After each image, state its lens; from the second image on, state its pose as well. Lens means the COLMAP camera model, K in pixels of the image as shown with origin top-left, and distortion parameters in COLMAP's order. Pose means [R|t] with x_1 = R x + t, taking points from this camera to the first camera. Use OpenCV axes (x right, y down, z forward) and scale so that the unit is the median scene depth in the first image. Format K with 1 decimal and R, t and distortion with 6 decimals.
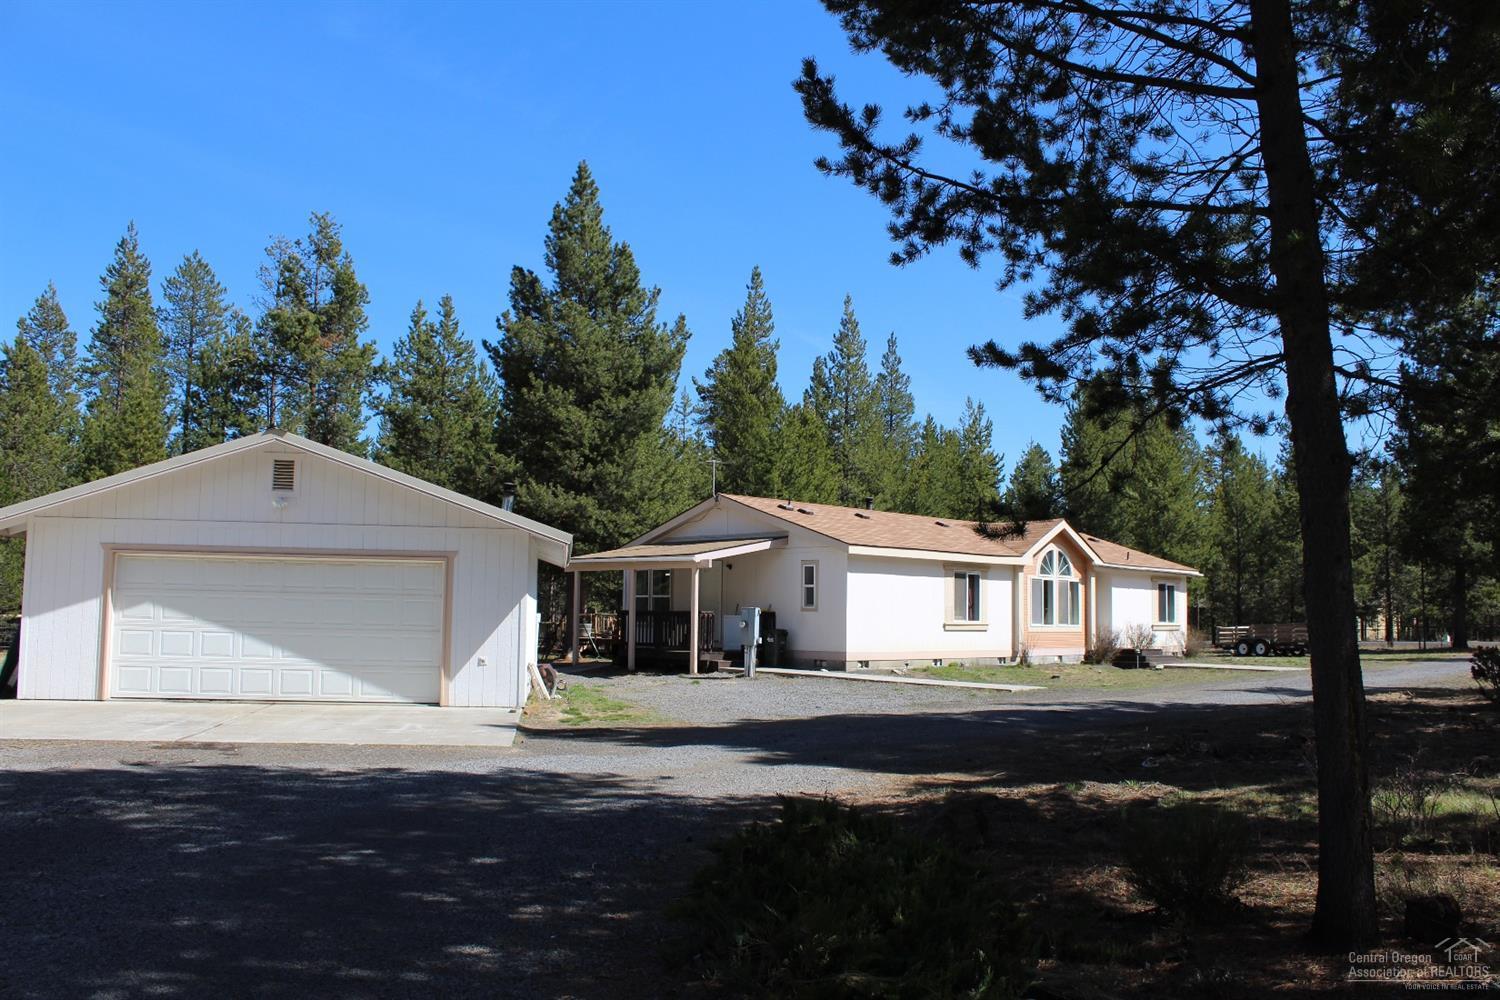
lens RADIAL K [[1268.0, 0, 742.7], [0, 1268.0, 503.8], [0, 0, 1]] dist [-0.161095, 0.149129]
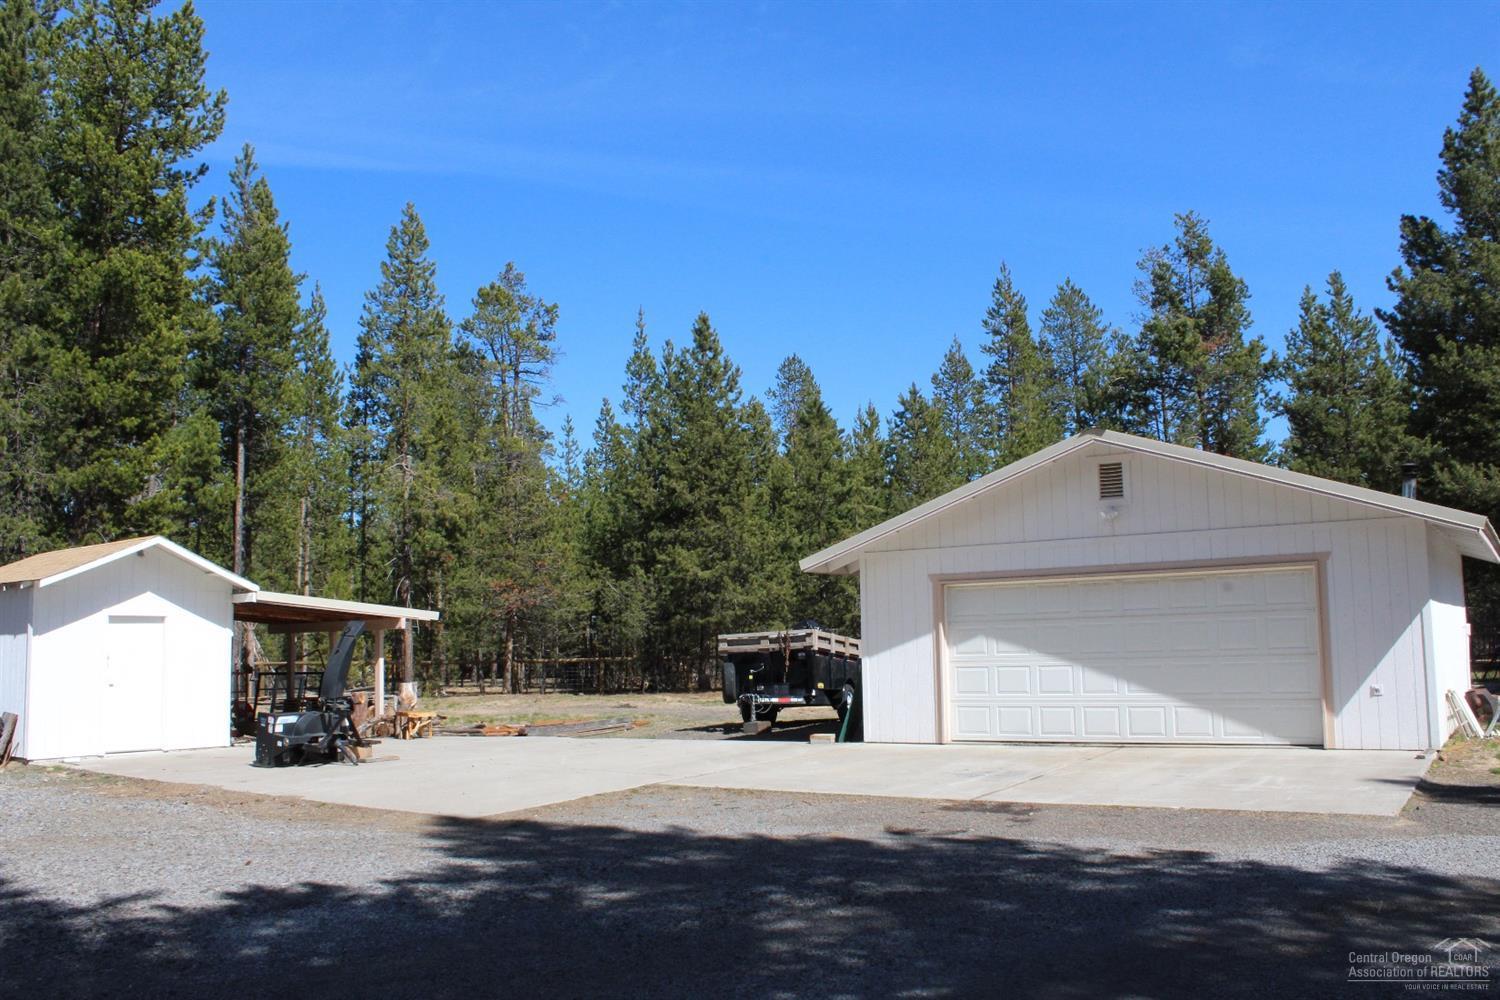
lens RADIAL K [[1261.6, 0, 753.1], [0, 1261.6, 502.3], [0, 0, 1]] dist [-0.165393, 0.155172]
pose [[0.751393, -0.102164, -0.651898, 0.003226], [0.089889, 0.994580, -0.052260, 0.007410], [0.653704, -0.019331, 0.756504, 0.094613]]
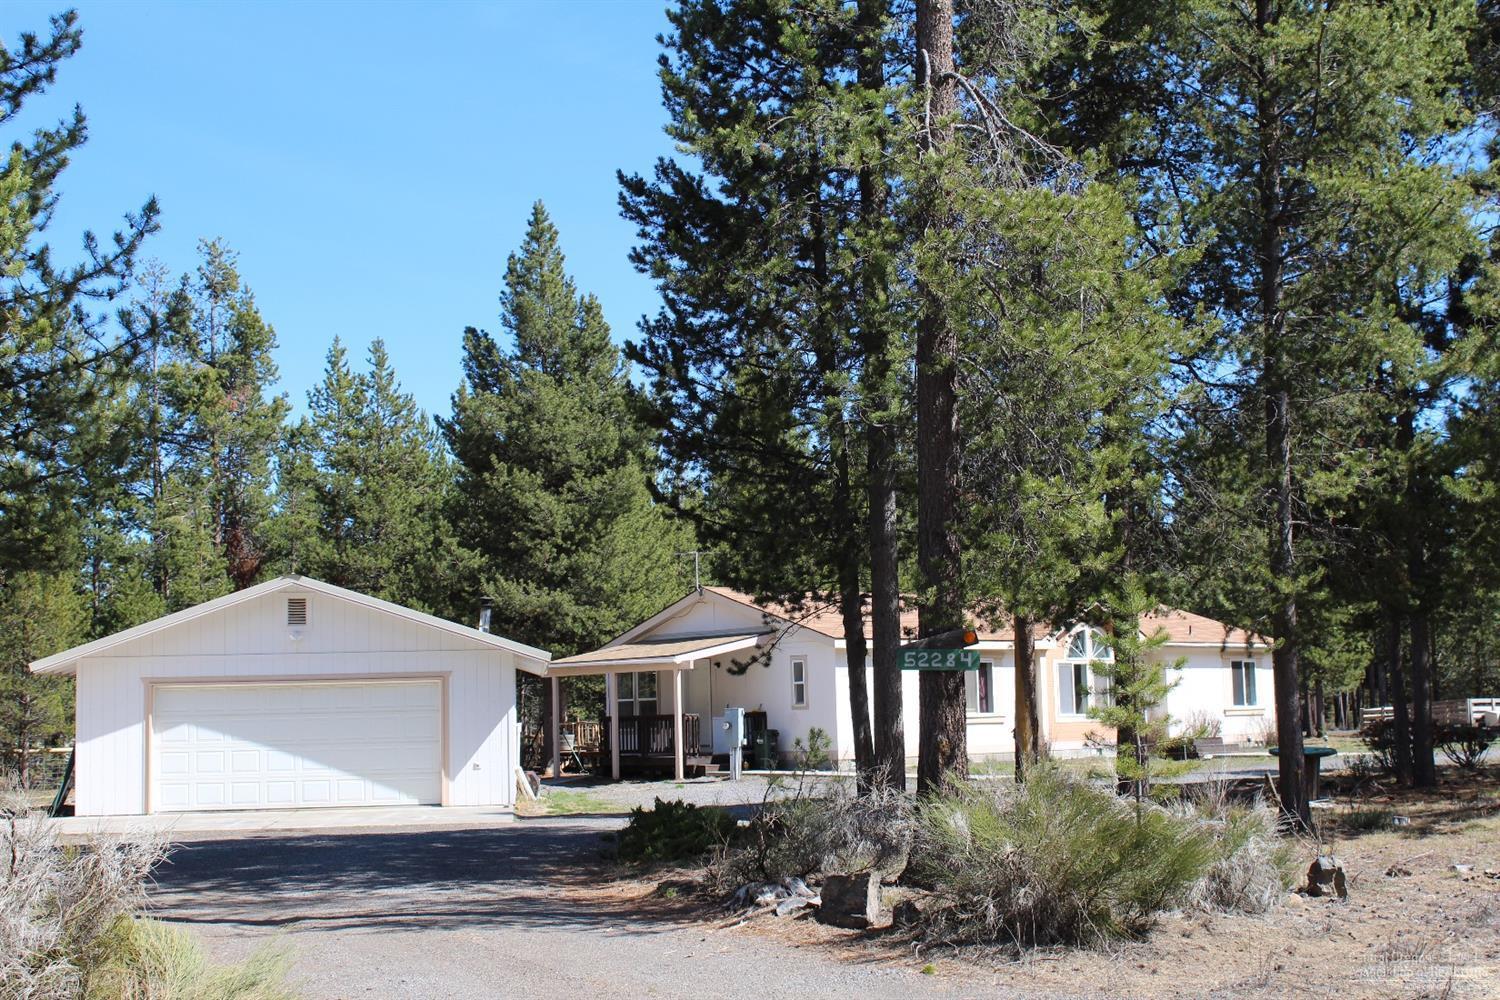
lens RADIAL K [[2094.0, 0, 750.0], [0, 2094.0, 500.0], [0, 0, 1]] dist [-0.064678, -0.003889]
pose [[0.998472, -0.044972, -0.032113, 0.060309], [0.044420, 0.998856, -0.017703, -0.038278], [0.032872, 0.016249, 0.999327, -0.476756]]
